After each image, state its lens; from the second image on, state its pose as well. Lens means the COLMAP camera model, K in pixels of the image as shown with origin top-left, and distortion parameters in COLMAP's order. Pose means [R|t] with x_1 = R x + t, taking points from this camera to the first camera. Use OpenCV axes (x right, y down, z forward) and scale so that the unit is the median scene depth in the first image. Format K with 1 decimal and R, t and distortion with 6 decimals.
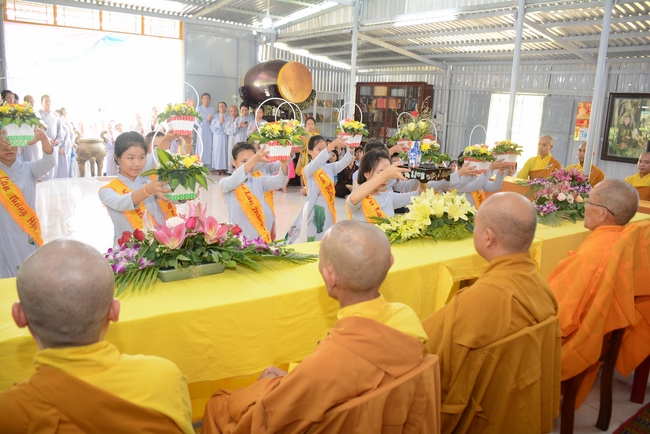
lens RADIAL K [[498.8, 0, 325.0], [0, 498.8, 217.0], [0, 0, 1]] dist [-0.155397, 0.104762]
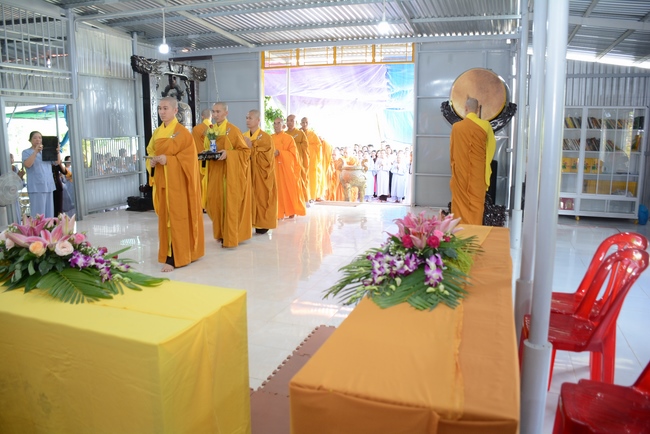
lens RADIAL K [[498.8, 0, 325.0], [0, 498.8, 217.0], [0, 0, 1]] dist [-0.155397, 0.104762]
pose [[0.563981, 0.082530, -0.821654, 0.420155], [-0.151934, 0.988378, -0.005010, -0.046081], [0.811691, 0.127662, 0.569965, 0.386952]]
